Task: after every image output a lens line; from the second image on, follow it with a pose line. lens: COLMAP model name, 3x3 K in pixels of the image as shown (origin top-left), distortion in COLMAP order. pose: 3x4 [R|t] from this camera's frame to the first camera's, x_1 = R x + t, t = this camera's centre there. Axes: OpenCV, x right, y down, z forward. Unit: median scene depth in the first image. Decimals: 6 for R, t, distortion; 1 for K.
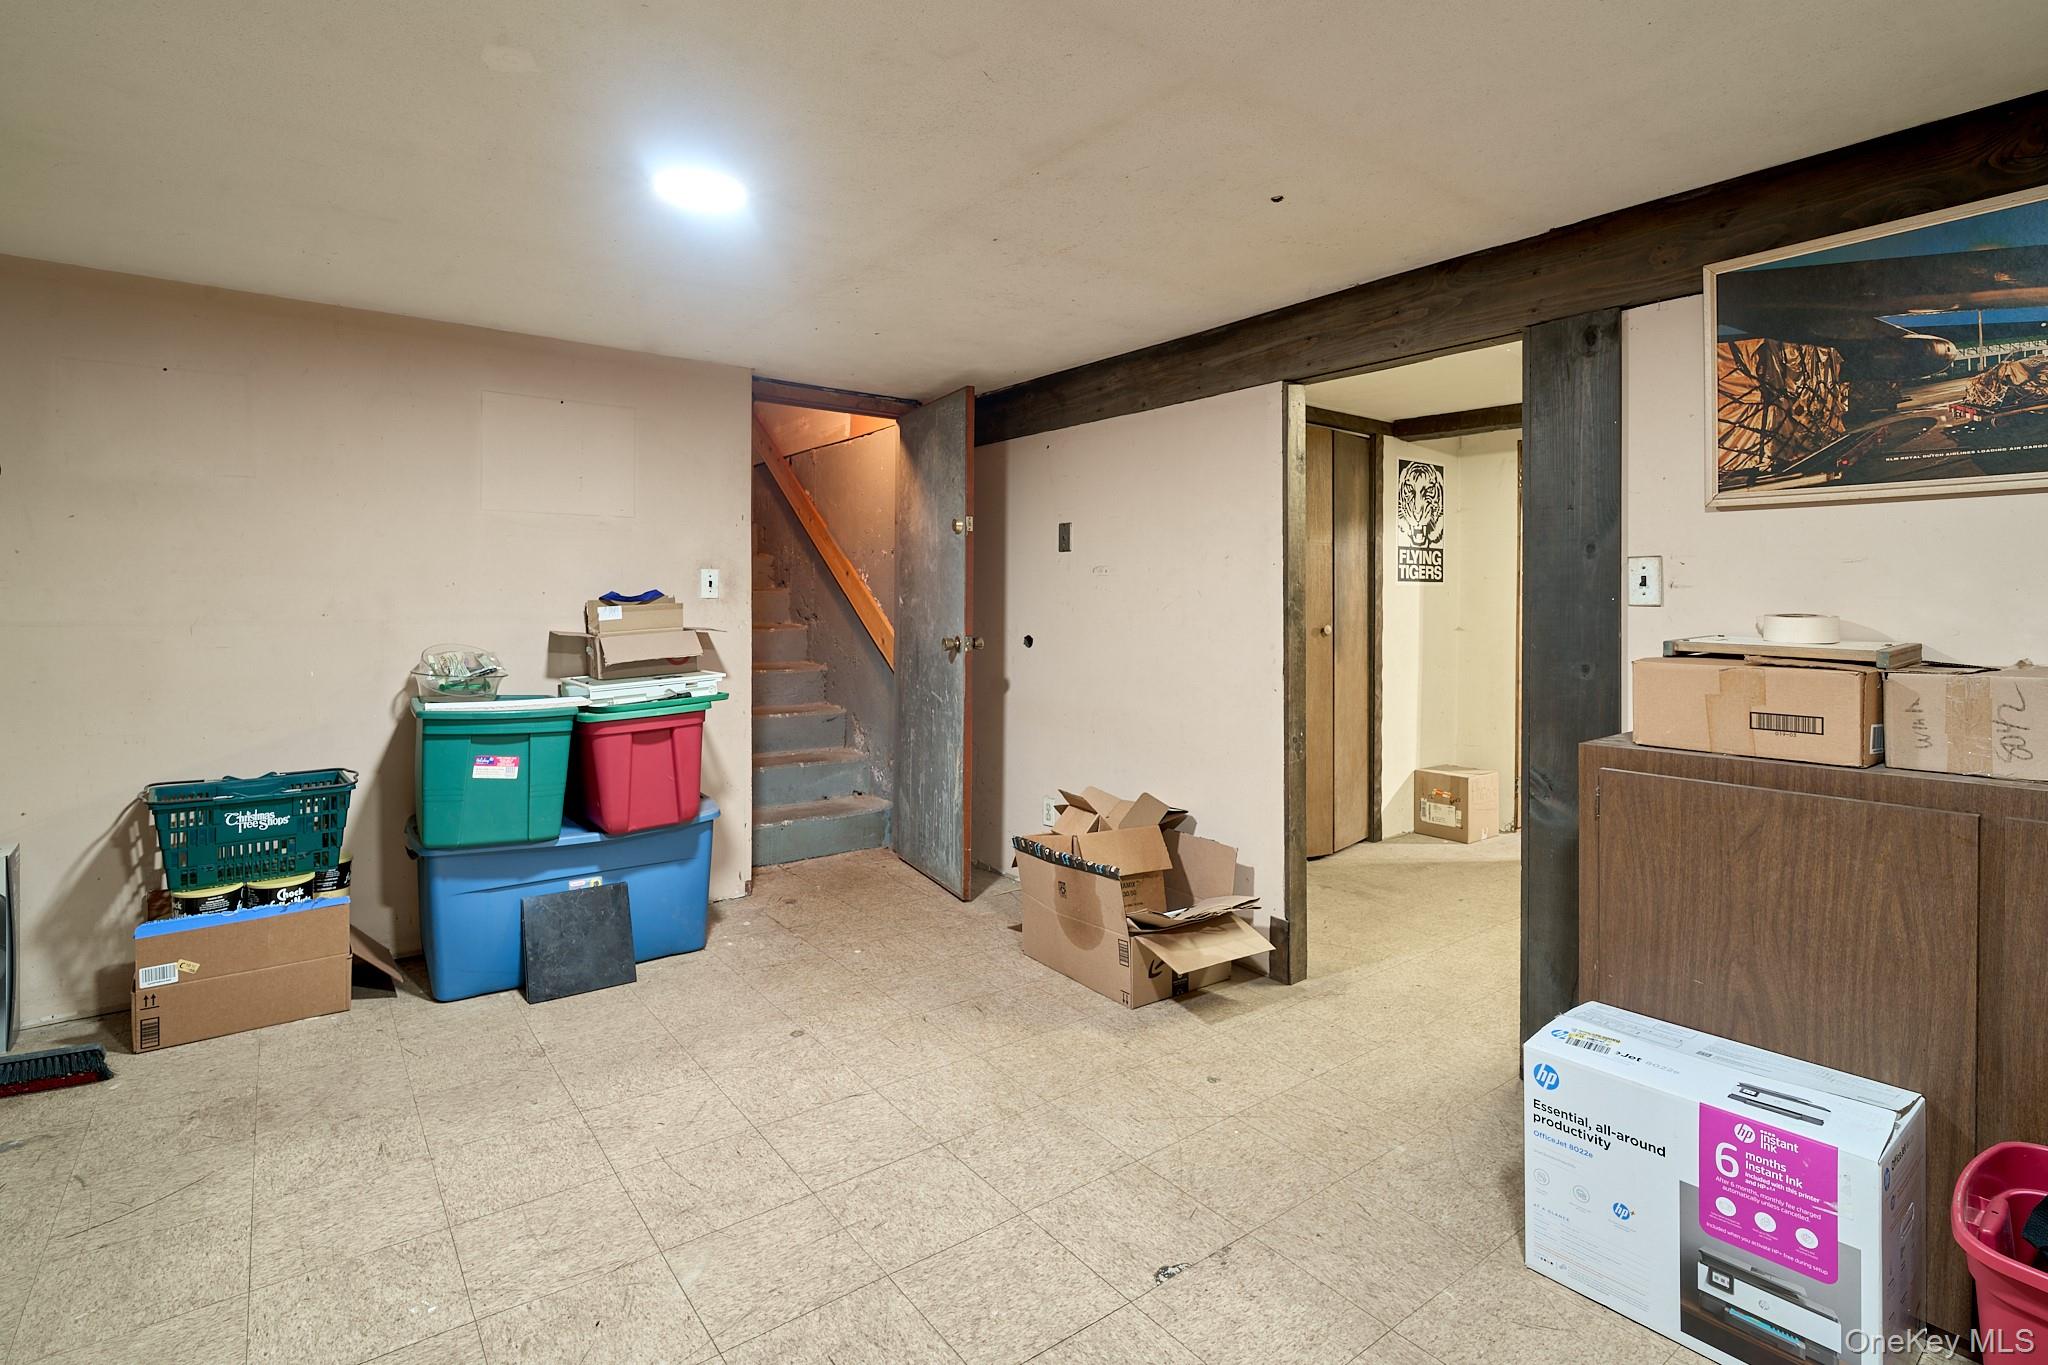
lens RADIAL K [[974.3, 0, 1023.1], [0, 974.3, 607.0], [0, 0, 1]] dist [-0.001818, -0.001247]
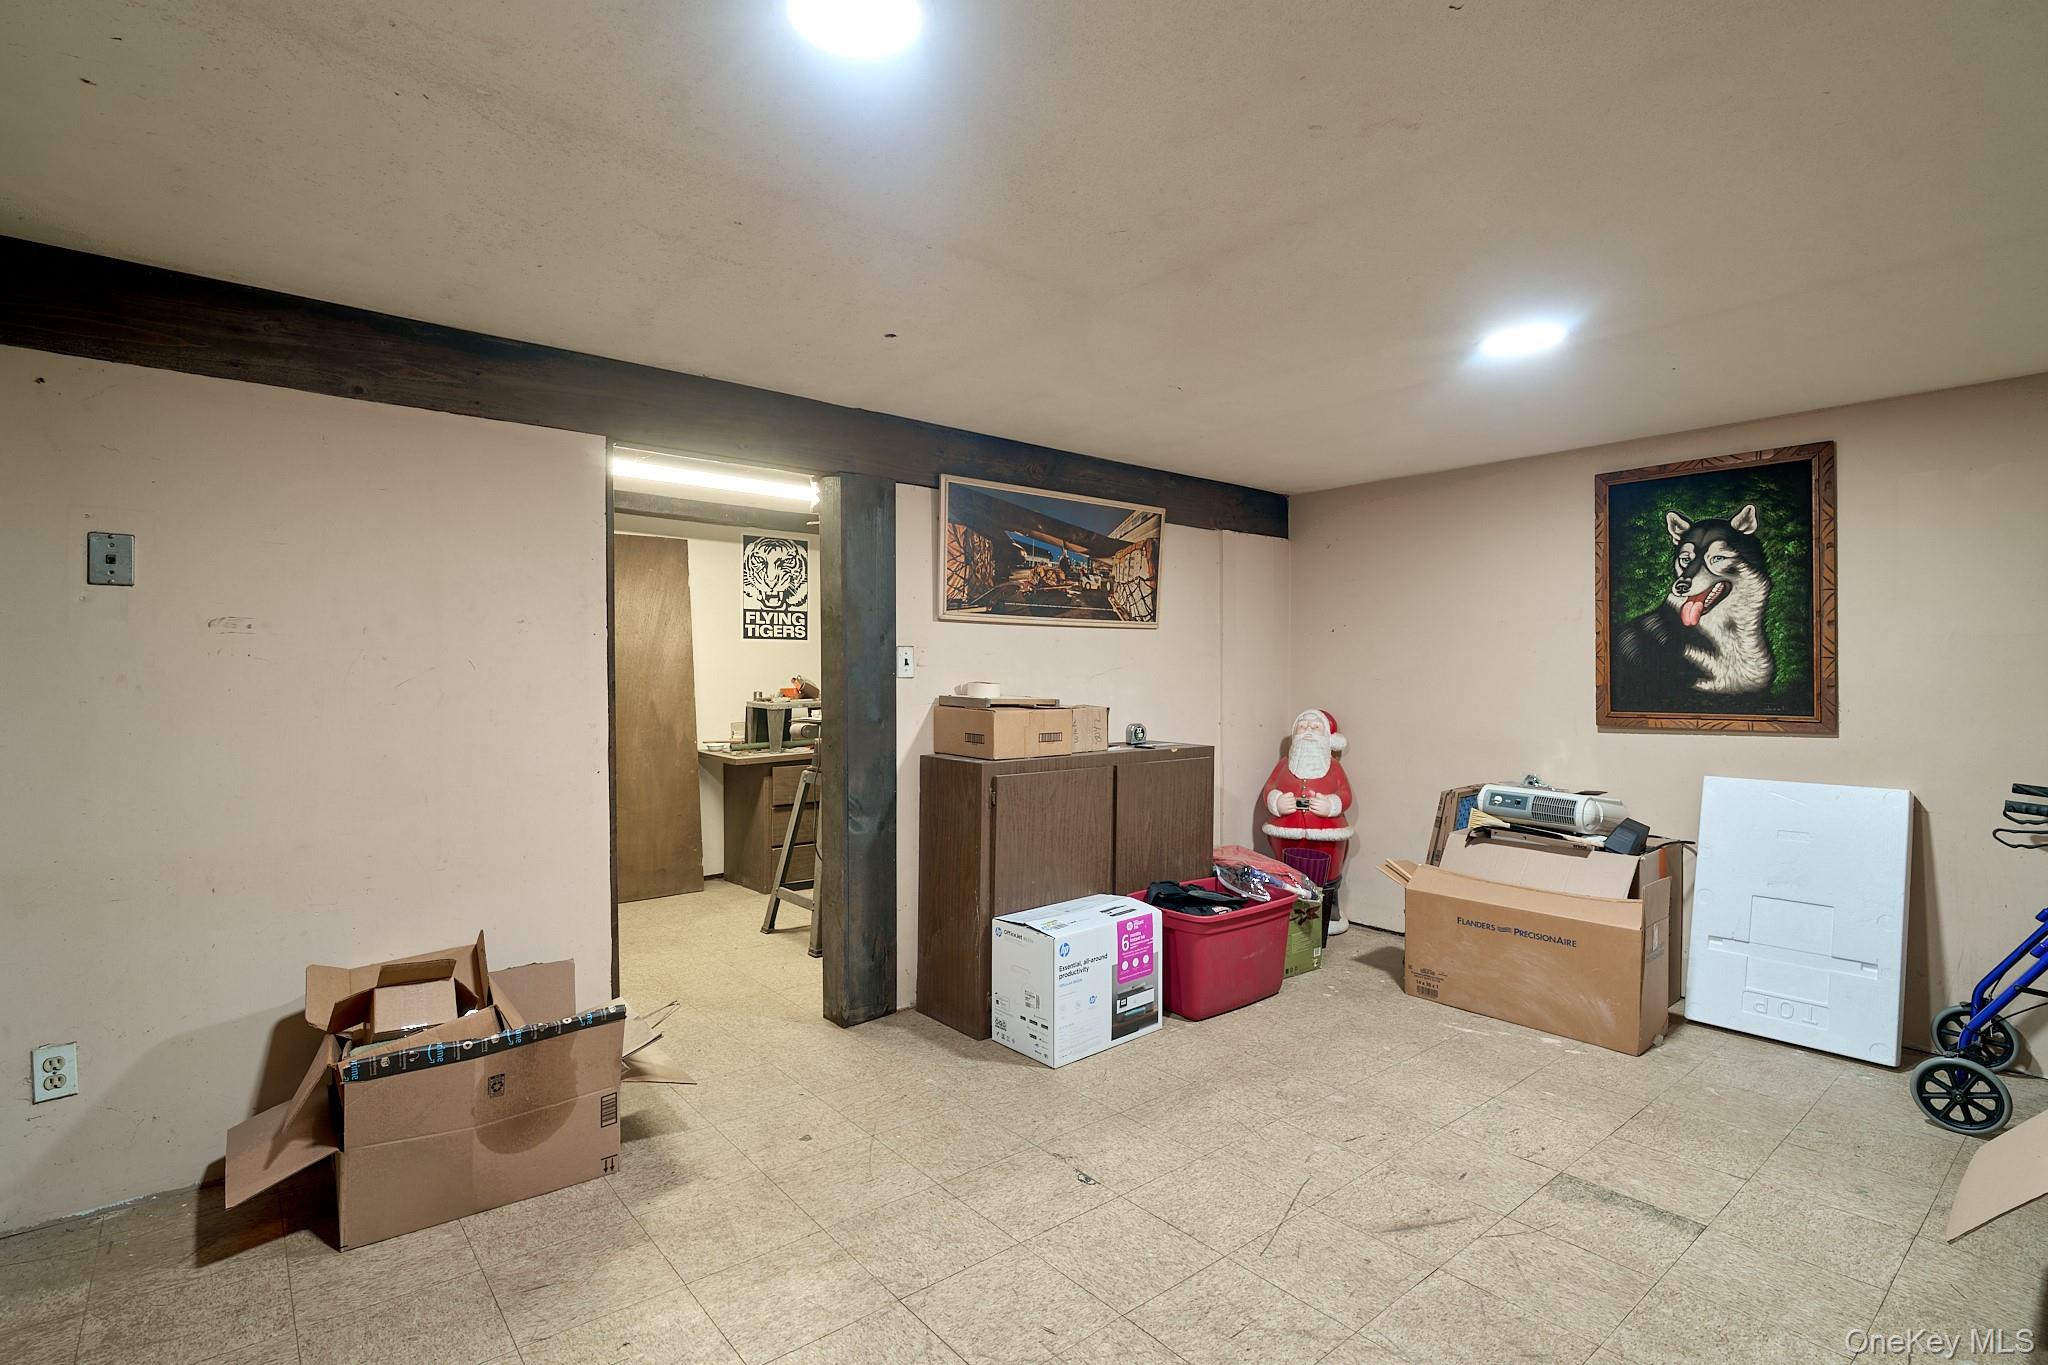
lens RADIAL K [[958.4, 0, 1012.8], [0, 958.4, 675.3], [0, 0, 1]] dist [-0.003257, -0.001141]
pose [[-0.028508, -0.004034, 0.999585, -1.011753], [0.001554, 0.999990, 0.004080, -0.012787], [-0.999592, 0.001670, -0.028502, 0.989252]]
